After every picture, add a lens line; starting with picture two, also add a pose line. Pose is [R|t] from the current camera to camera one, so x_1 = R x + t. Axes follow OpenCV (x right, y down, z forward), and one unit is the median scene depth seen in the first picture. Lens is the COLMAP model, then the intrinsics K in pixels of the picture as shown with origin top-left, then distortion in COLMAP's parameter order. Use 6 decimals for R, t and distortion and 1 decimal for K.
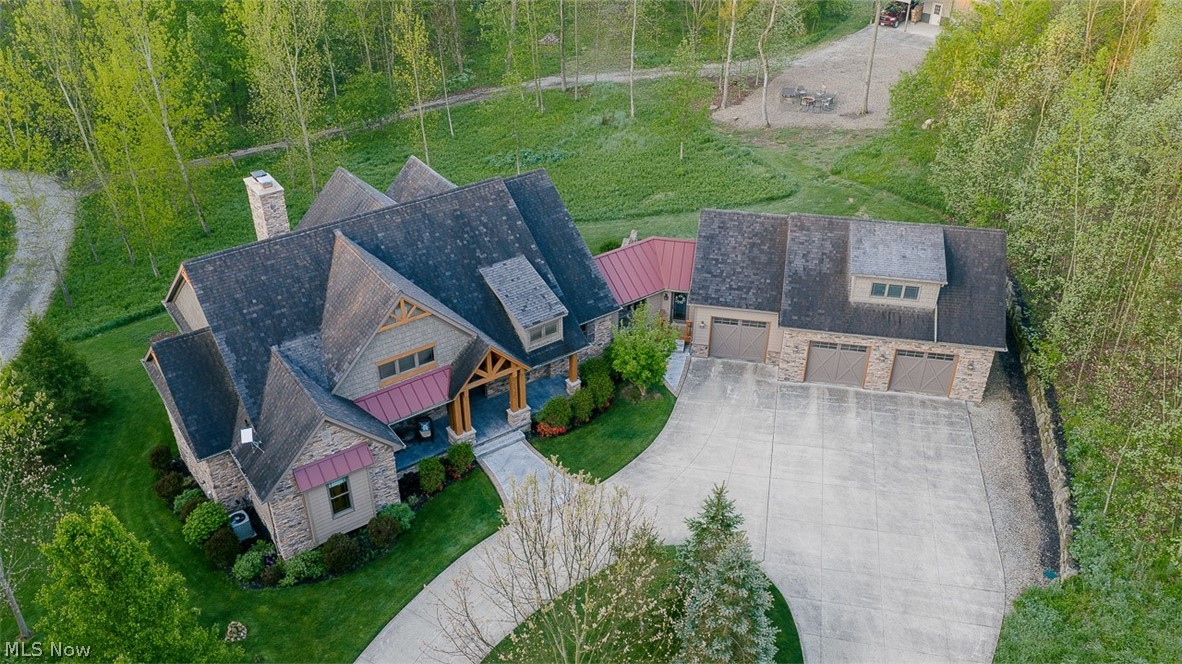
lens RADIAL K [[978.5, 0, 591.0], [0, 978.5, 332.0], [0, 0, 1]] dist [0.041171, -0.106892]
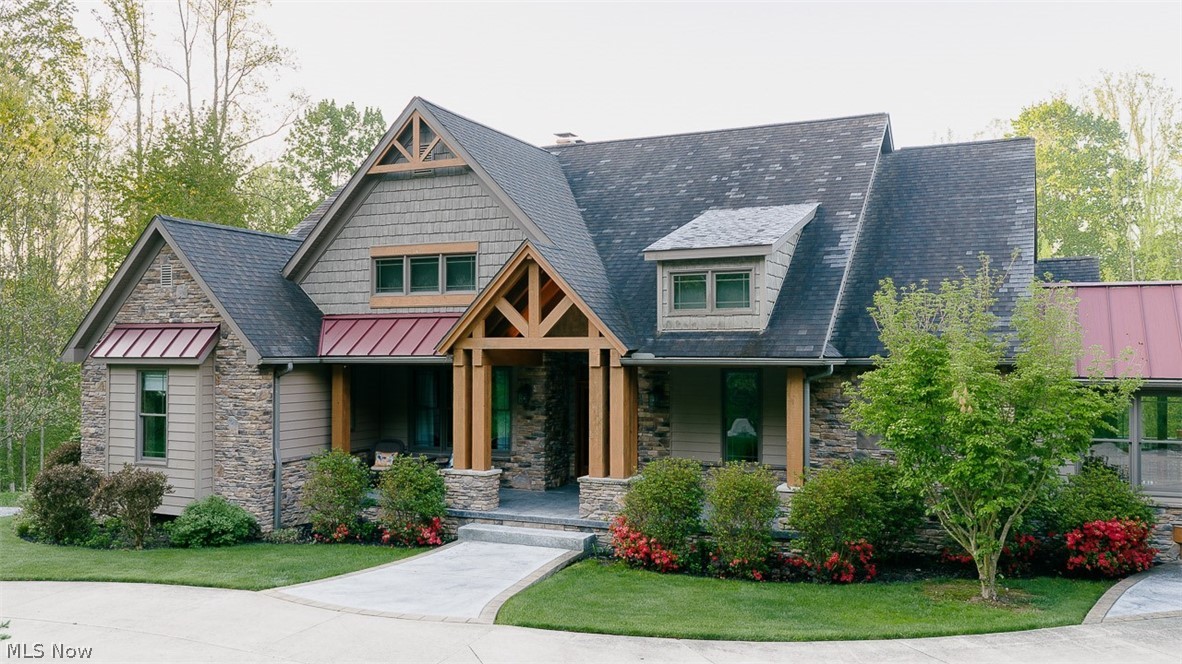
lens RADIAL K [[978.5, 0, 591.0], [0, 978.5, 332.0], [0, 0, 1]] dist [0.041171, -0.106892]
pose [[0.504031, -0.018313, -0.863492, 0.251702], [-0.482644, 0.823131, -0.299182, 0.144887], [0.716246, 0.567556, 0.406045, 0.768953]]
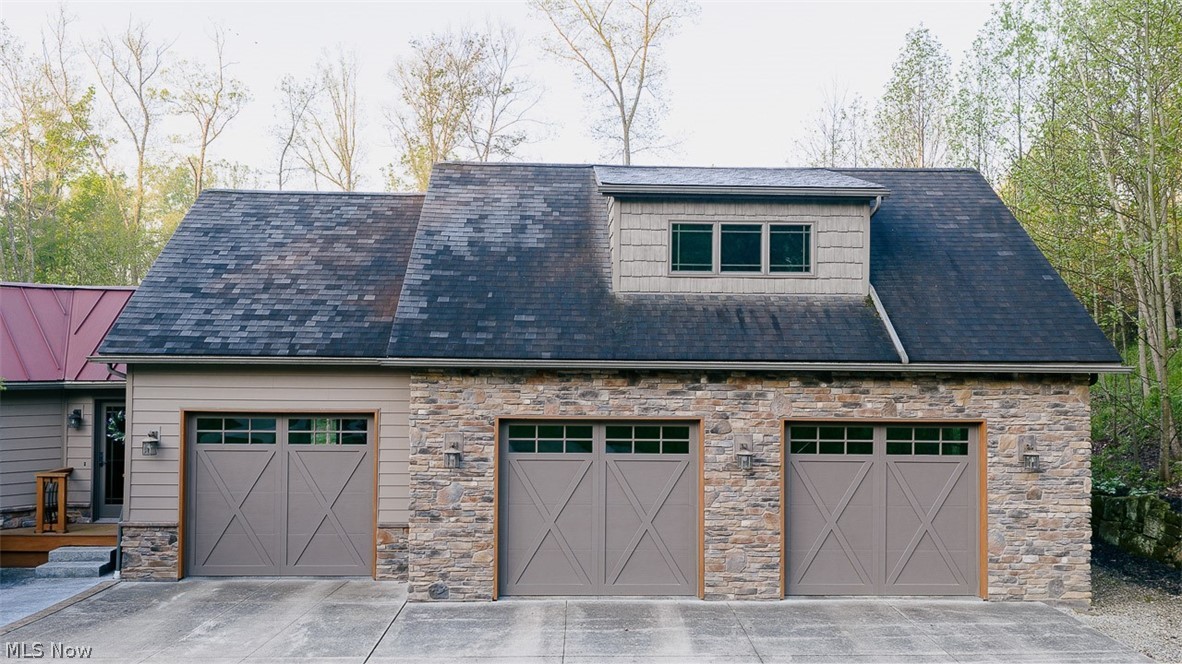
lens RADIAL K [[978.5, 0, 591.0], [0, 978.5, 332.0], [0, 0, 1]] dist [0.041171, -0.106892]
pose [[0.977985, 0.009478, 0.208458, 0.190094], [0.112955, 0.815914, -0.567031, 0.155943], [-0.175458, 0.578095, 0.796882, 0.751798]]
